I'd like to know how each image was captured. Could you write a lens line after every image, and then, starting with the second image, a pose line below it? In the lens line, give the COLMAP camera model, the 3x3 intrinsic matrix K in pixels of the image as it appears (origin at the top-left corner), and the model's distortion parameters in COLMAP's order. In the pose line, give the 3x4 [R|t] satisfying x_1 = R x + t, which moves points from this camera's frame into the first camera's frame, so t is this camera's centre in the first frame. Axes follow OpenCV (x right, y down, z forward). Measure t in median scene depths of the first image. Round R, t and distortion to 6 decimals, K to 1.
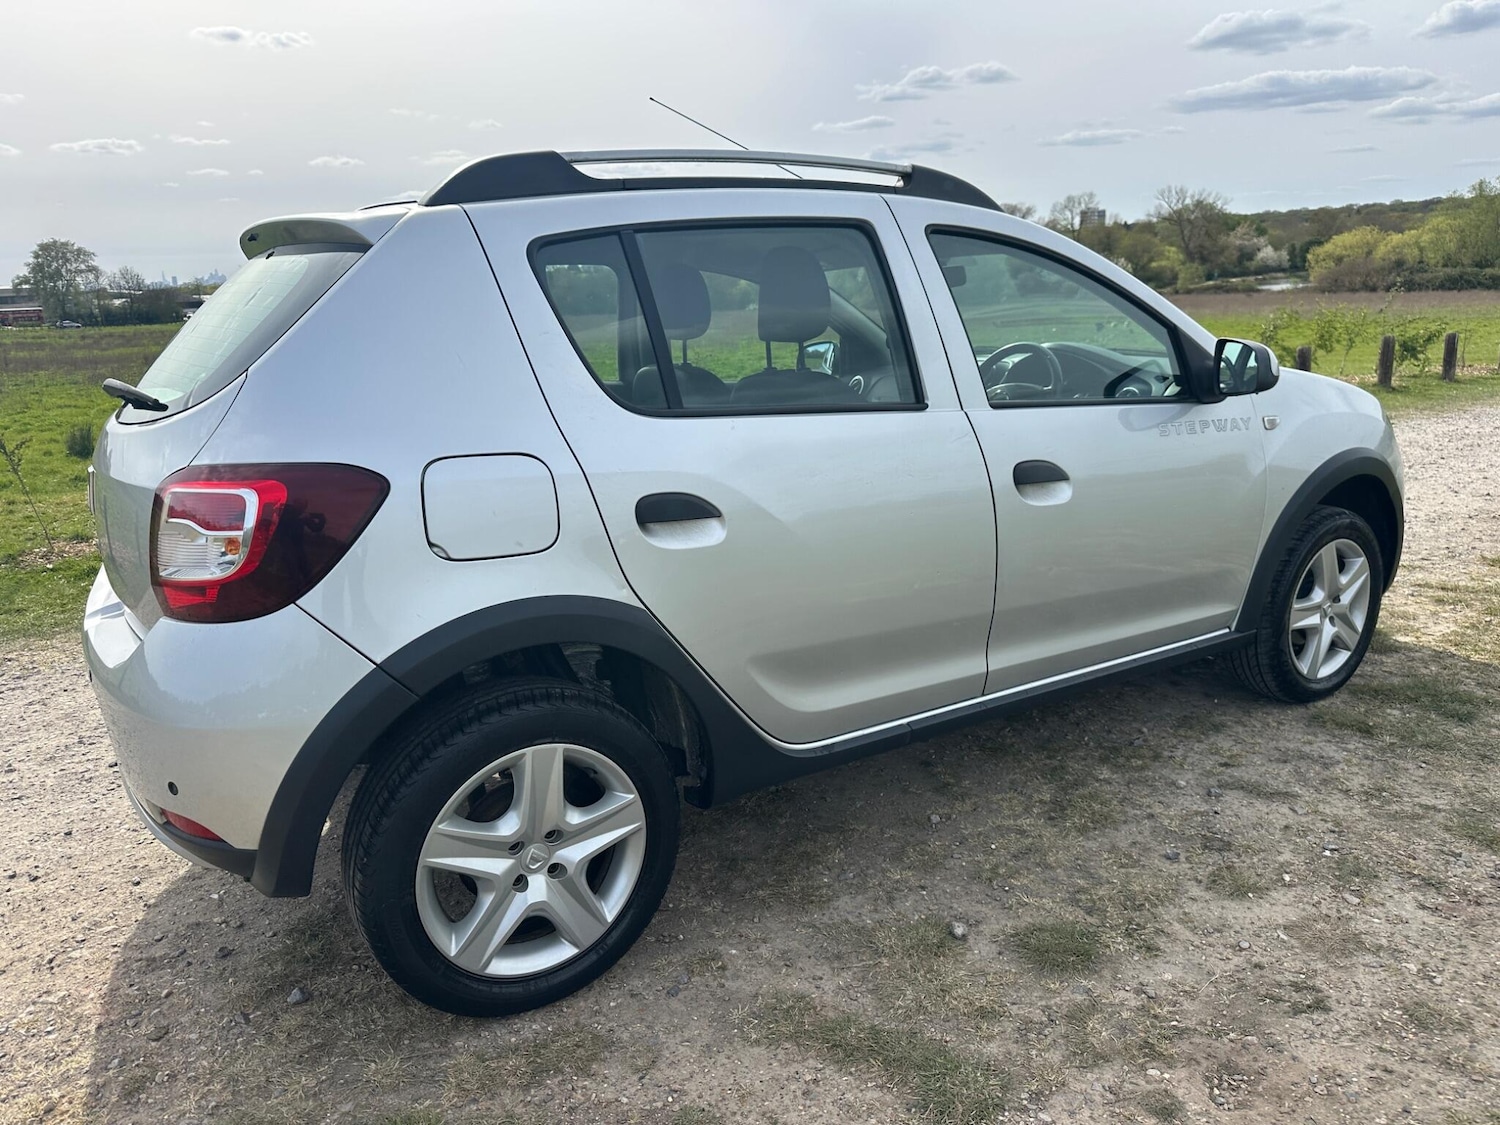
lens RADIAL K [[1113.9, 0, 720.7], [0, 1113.9, 606.9], [0, 0, 1]] dist [0.019615, -0.035787]
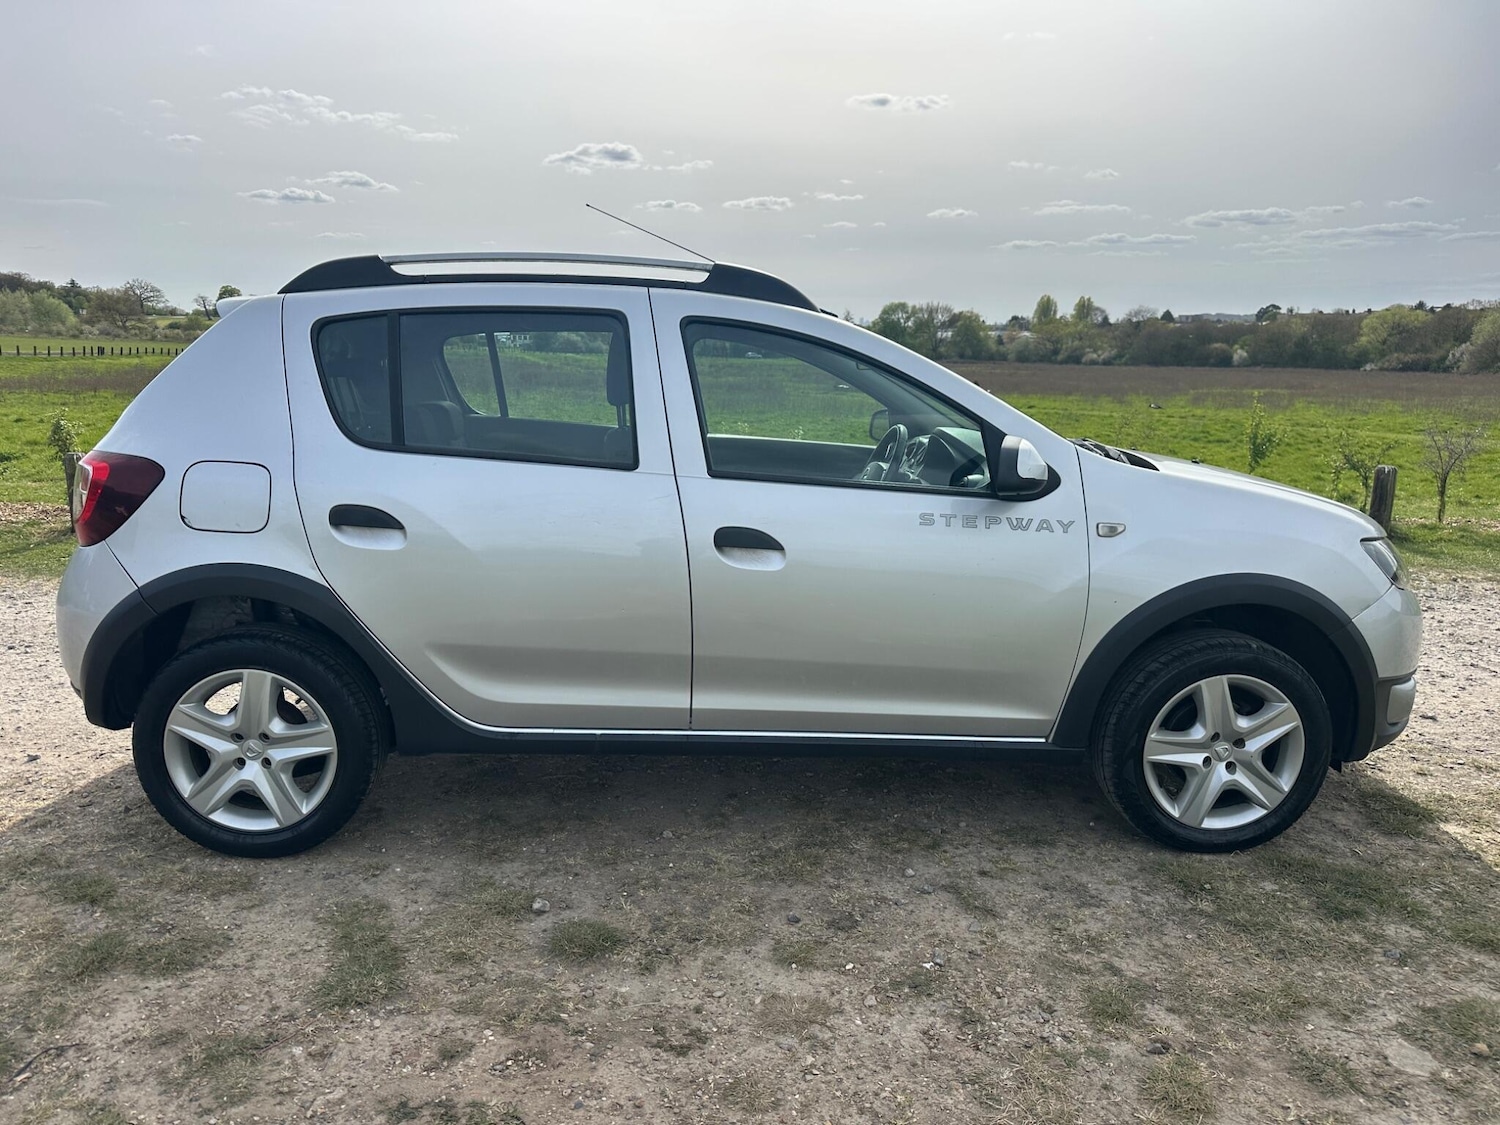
lens RADIAL K [[1141.4, 0, 759.1], [0, 1141.4, 606.1], [0, 0, 1]] dist [0.046103, -0.091206]
pose [[0.843385, 0.160754, -0.512699, 0.889808], [-0.181963, 0.983264, 0.008969, -0.068148], [0.505560, 0.085728, 0.858522, 0.047402]]
